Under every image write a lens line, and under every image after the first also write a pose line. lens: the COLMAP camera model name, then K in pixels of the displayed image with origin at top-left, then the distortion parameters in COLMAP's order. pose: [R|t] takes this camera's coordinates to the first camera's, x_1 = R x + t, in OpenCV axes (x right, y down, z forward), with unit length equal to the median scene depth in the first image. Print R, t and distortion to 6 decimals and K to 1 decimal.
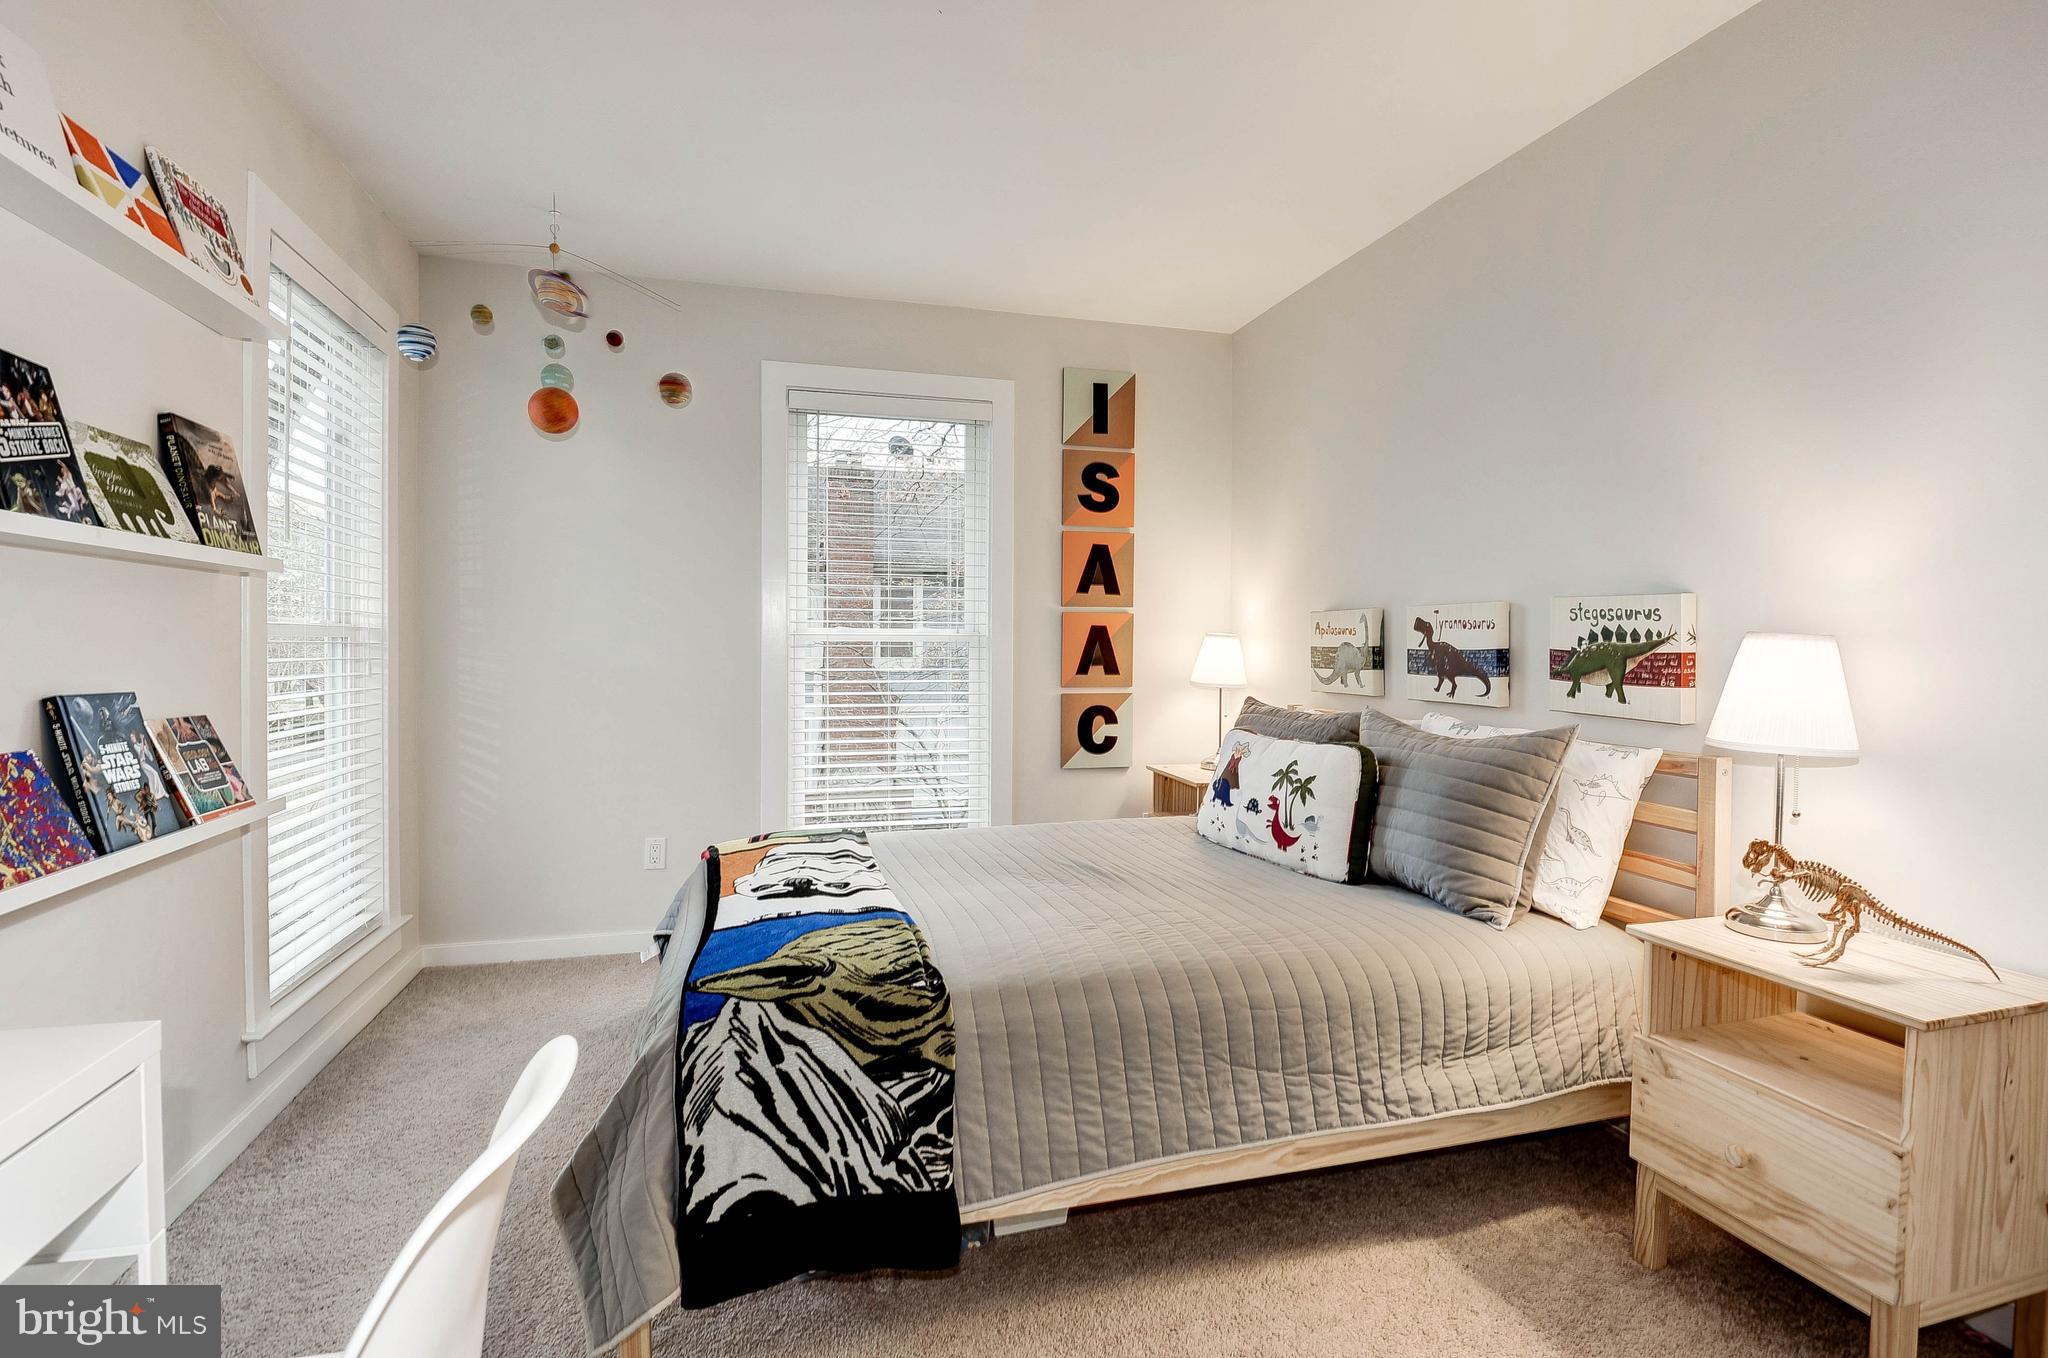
lens RADIAL K [[953.2, 0, 1024.5], [0, 953.2, 650.5], [0, 0, 1]] dist [0.013317, -0.024783]
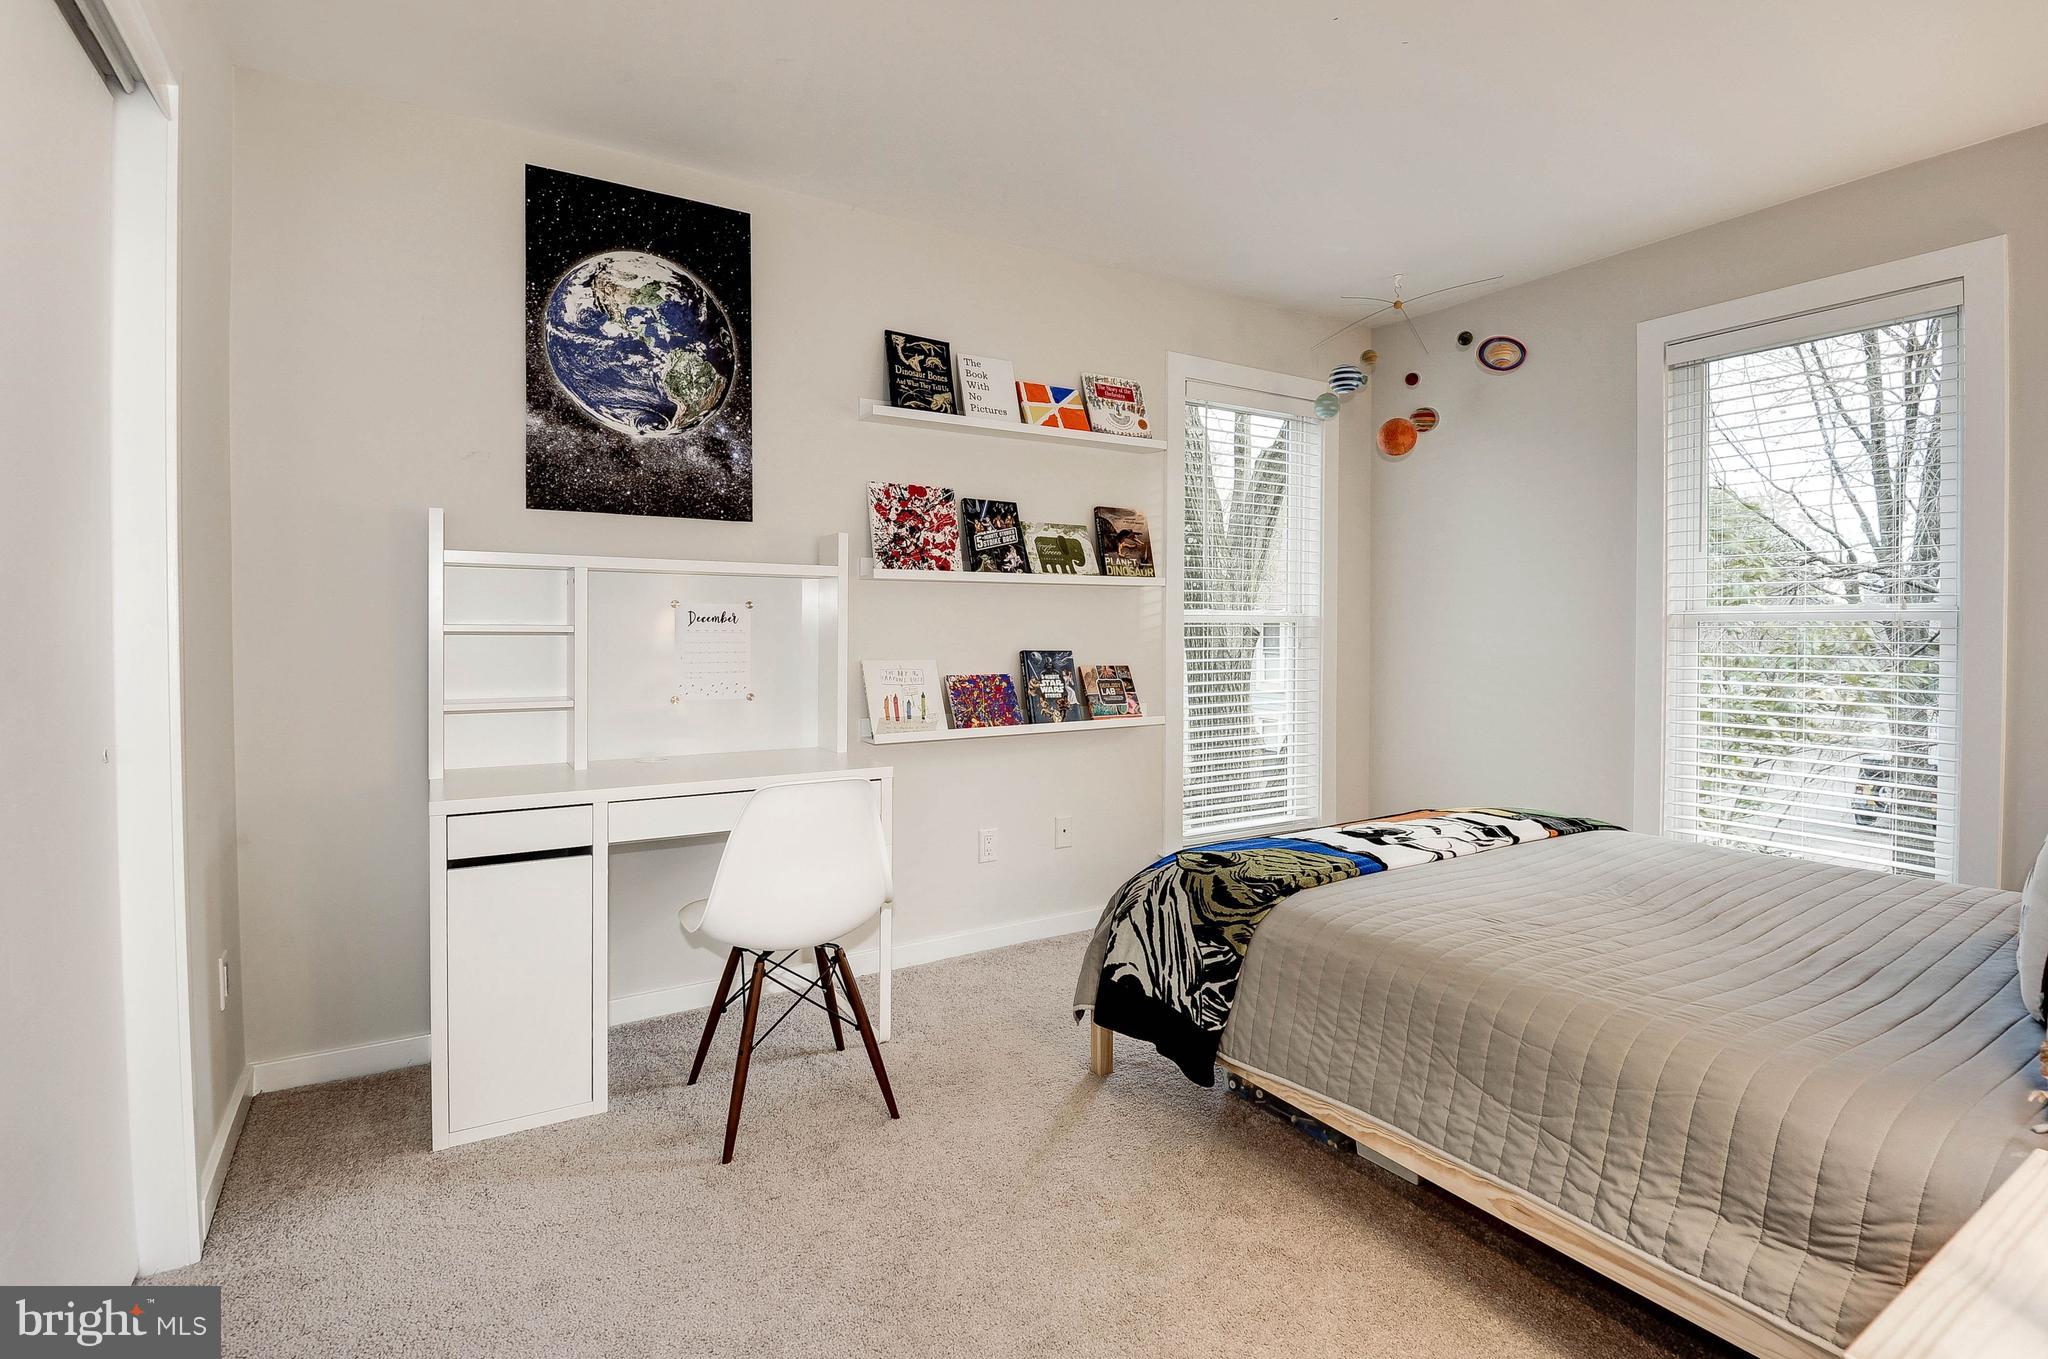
lens RADIAL K [[953.2, 0, 1024.5], [0, 953.2, 651.0], [0, 0, 1]] dist [0.013317, -0.024783]
pose [[0.282263, 0.017809, -0.959172, 1.071133], [-0.003060, 0.999839, 0.017663, 0.009341], [0.959332, -0.002051, 0.282272, 0.361499]]
